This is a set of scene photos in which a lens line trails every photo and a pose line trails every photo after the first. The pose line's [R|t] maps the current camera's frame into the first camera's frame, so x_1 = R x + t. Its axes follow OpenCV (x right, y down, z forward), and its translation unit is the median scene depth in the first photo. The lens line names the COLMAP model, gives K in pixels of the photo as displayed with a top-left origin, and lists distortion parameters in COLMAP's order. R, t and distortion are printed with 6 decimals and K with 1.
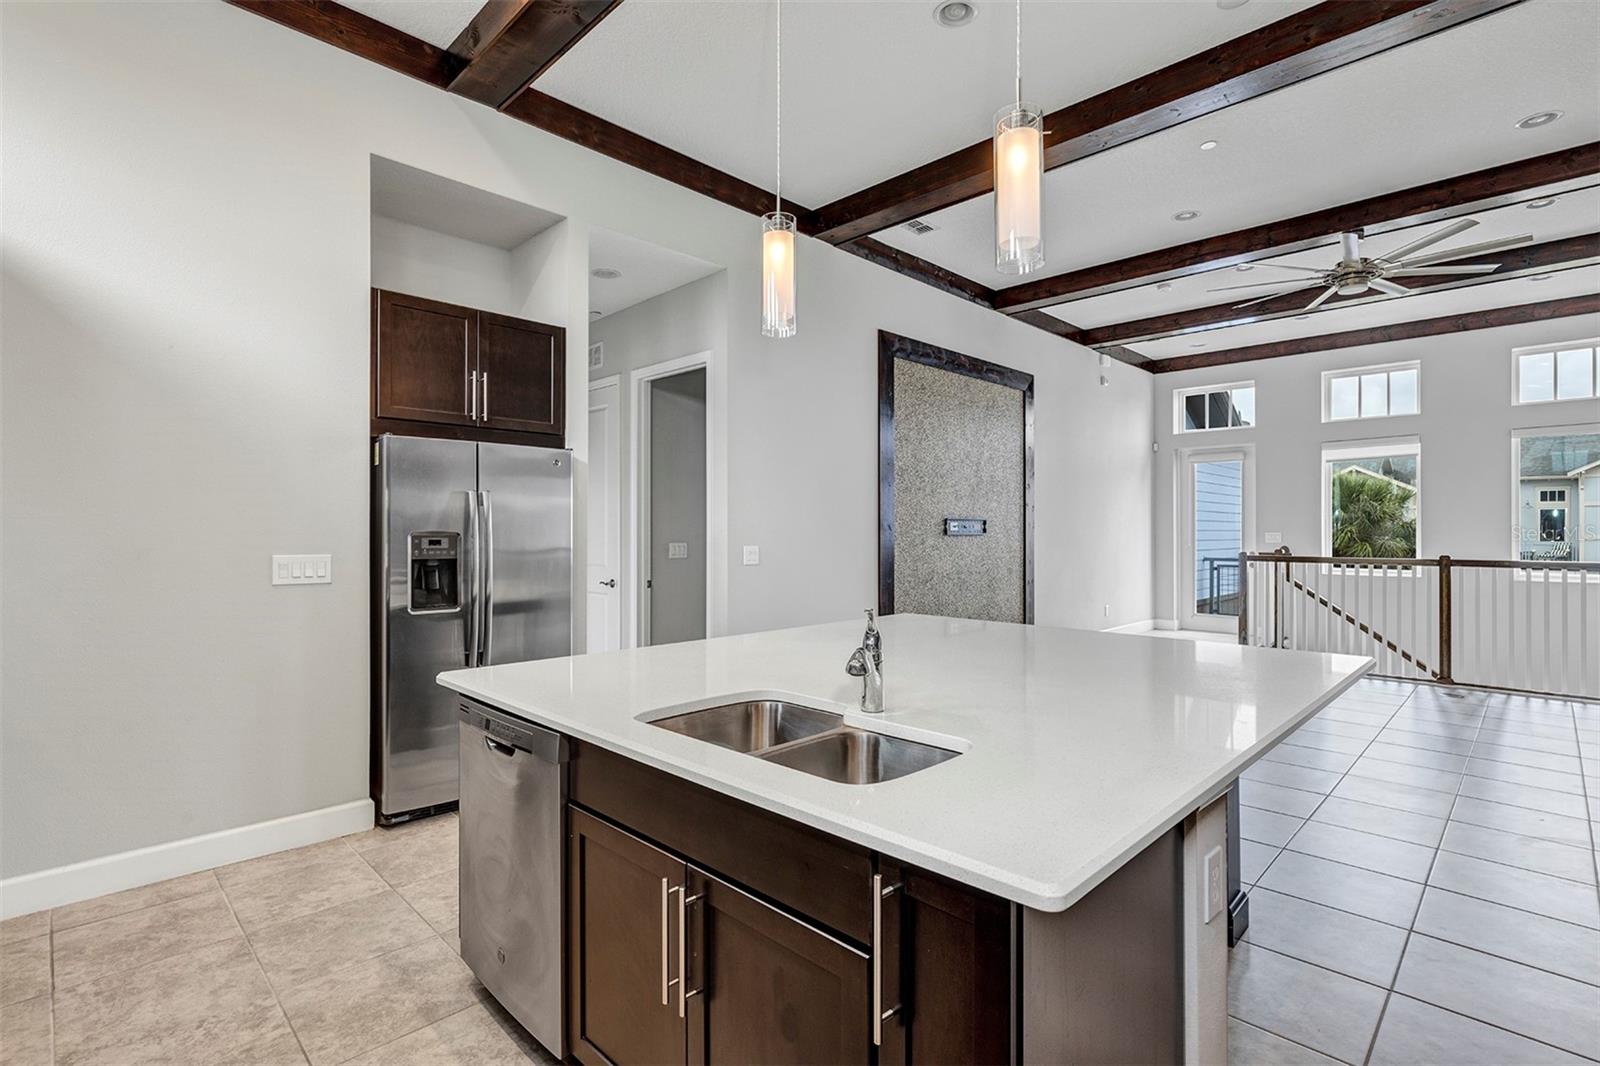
lens RADIAL K [[768.8, 0, 802.1], [0, 768.8, 541.4], [0, 0, 1]] dist [0.007672, 0.002229]
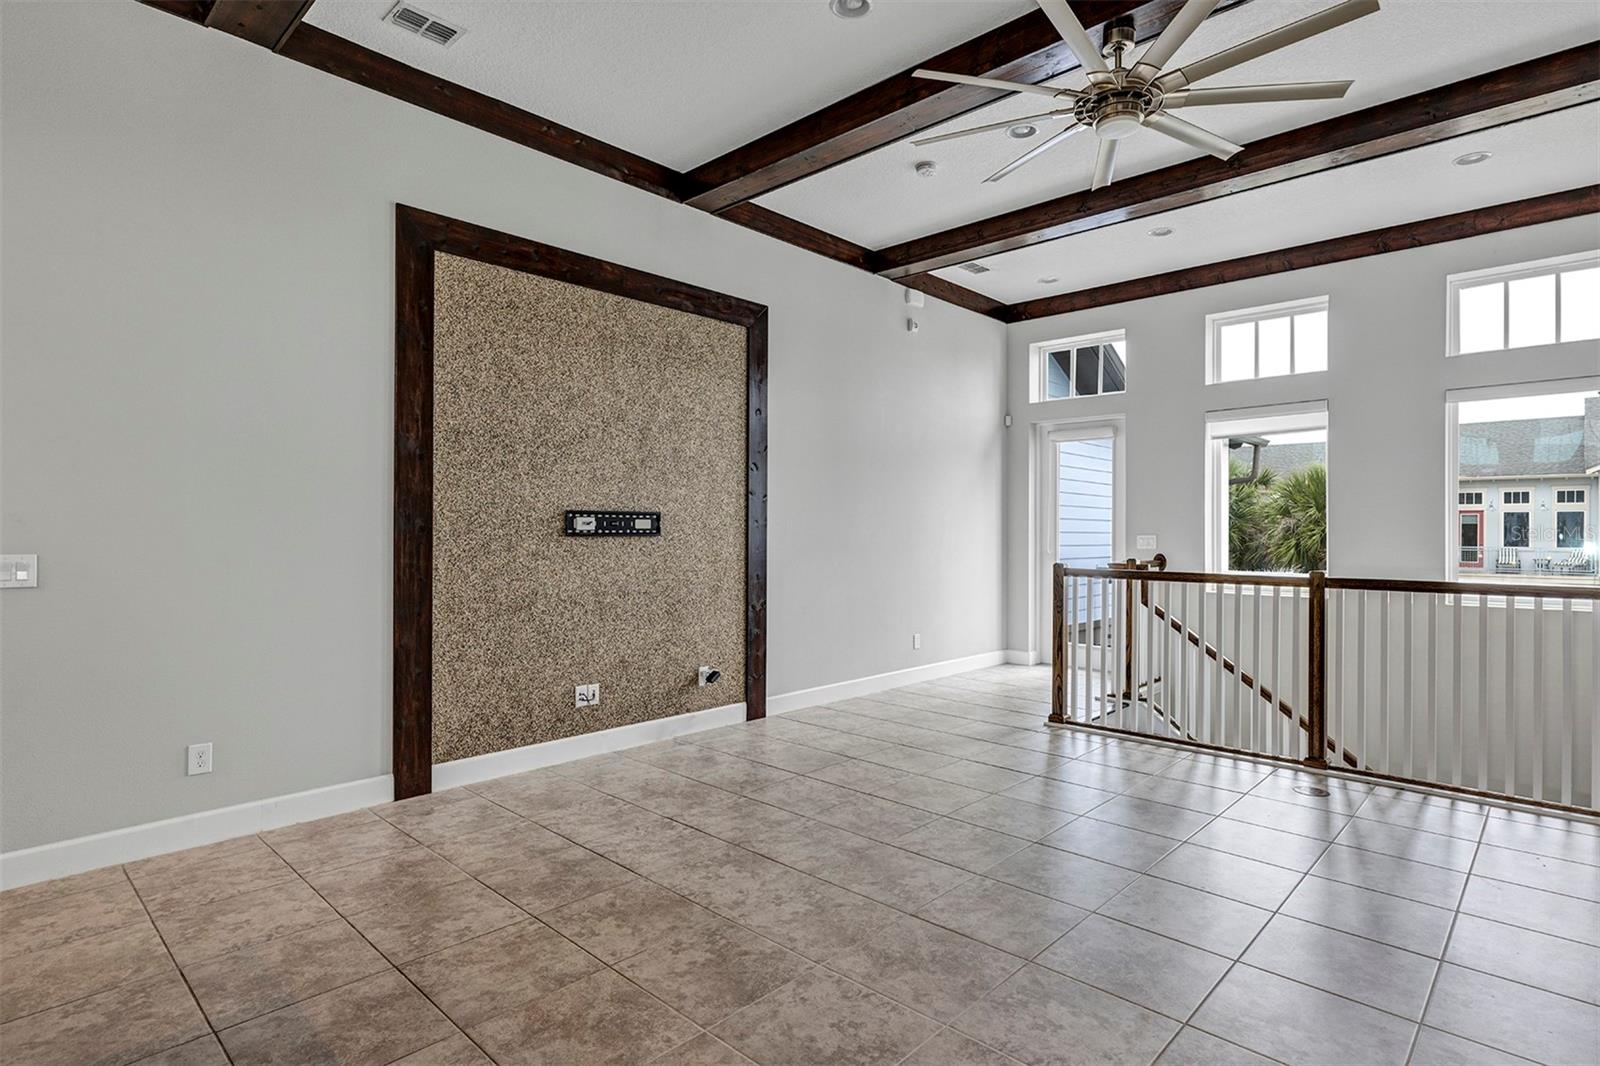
lens RADIAL K [[818.6, 0, 791.7], [0, 818.6, 518.7], [0, 0, 1]] dist [-0.000539, -0.001766]
pose [[0.999937, 0.011144, -0.001295, 0.311163], [-0.011170, 0.999692, -0.022168, -0.008233], [0.001048, 0.022181, 0.999753, 0.256177]]
